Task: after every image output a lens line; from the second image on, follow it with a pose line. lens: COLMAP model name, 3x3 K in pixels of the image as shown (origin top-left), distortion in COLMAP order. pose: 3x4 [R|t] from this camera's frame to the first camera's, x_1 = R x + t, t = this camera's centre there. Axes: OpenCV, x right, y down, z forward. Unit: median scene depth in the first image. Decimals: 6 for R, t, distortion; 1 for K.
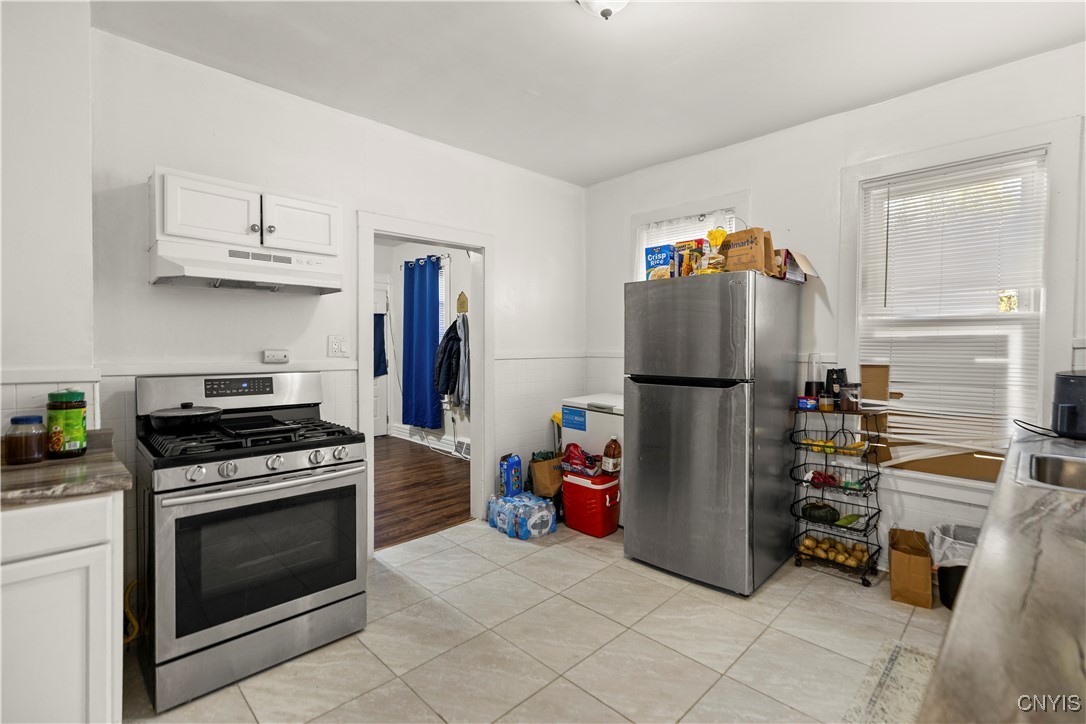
lens RADIAL K [[485.8, 0, 546.0], [0, 485.8, 355.5], [0, 0, 1]] dist [-0.001284, -0.000388]
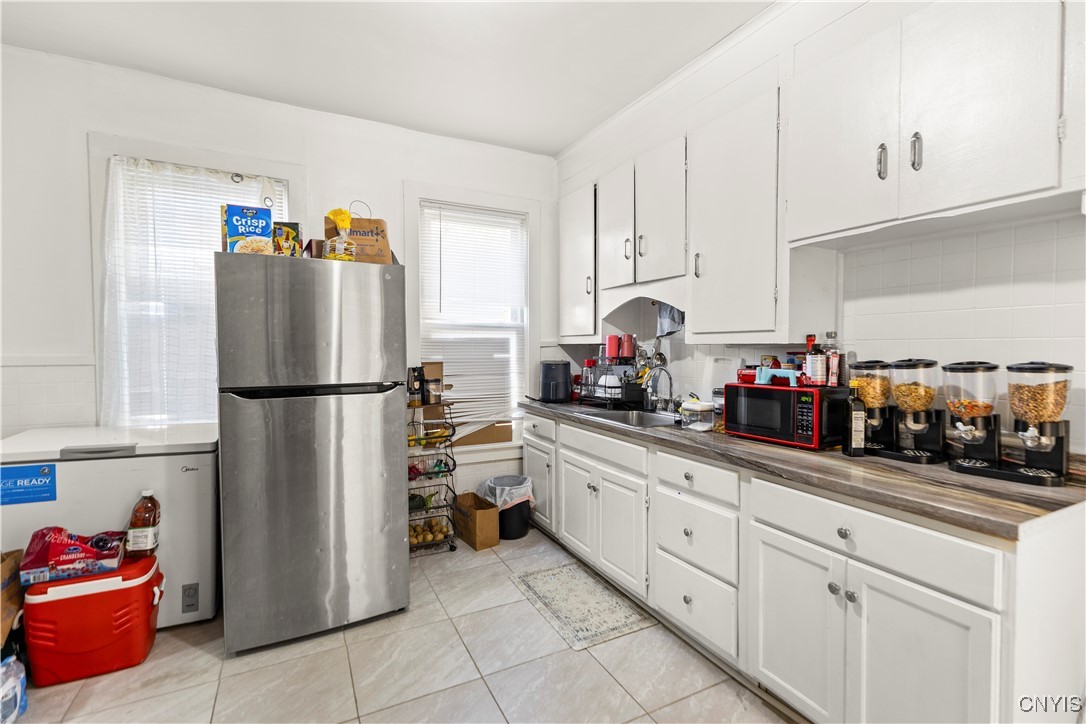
lens RADIAL K [[501.9, 0, 548.1], [0, 501.9, 360.9], [0, 0, 1]] dist [0.003038, 0.000165]
pose [[0.298806, -0.029775, 0.953849, -0.387781], [0.018561, 0.999505, 0.025386, -0.008708], [-0.954133, 0.010119, 0.299211, 0.388829]]
